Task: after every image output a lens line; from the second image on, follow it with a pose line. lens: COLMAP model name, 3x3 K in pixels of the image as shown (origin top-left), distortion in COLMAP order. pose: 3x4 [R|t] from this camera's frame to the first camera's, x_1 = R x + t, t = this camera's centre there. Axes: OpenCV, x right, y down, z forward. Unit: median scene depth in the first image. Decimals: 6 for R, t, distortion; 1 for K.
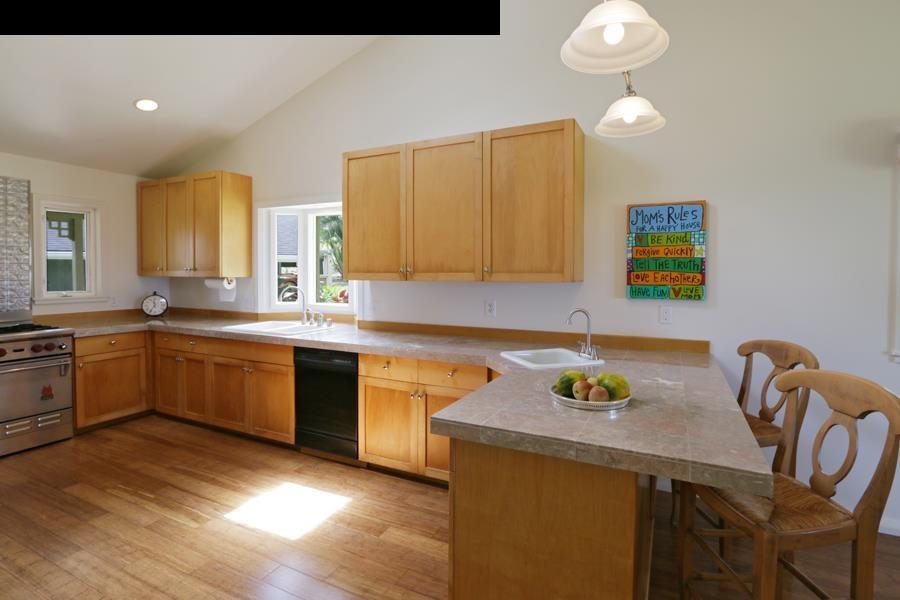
lens RADIAL K [[441.9, 0, 445.5], [0, 441.9, 275.2], [0, 0, 1]] dist [-0.003525, -0.001265]
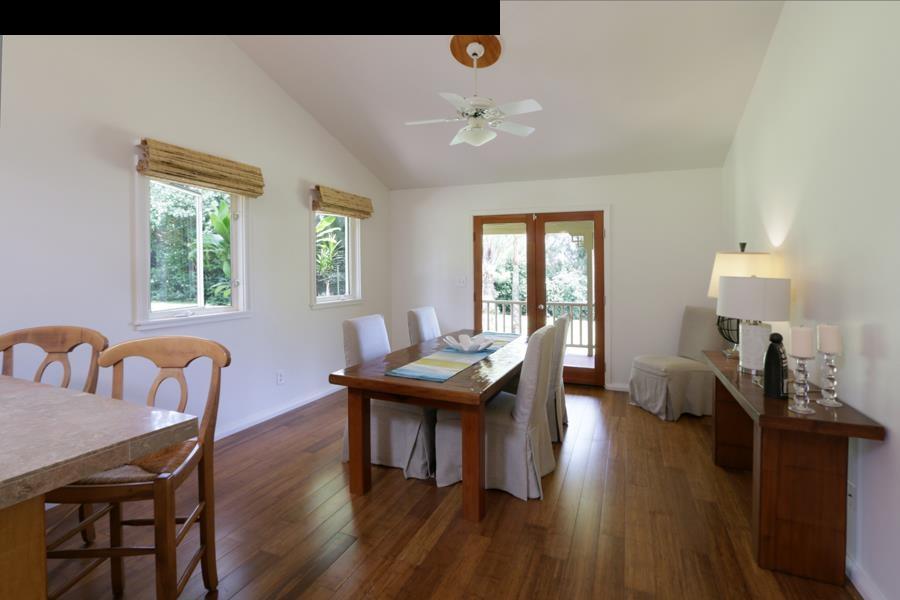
lens RADIAL K [[401.9, 0, 478.8], [0, 401.9, 267.1], [0, 0, 1]] dist [-0.020542, -0.000249]
pose [[-0.100463, 0.001954, 0.994939, -0.171651], [0.000274, 0.999998, -0.001937, 0.019181], [-0.994941, 0.000078, -0.100464, 0.142534]]
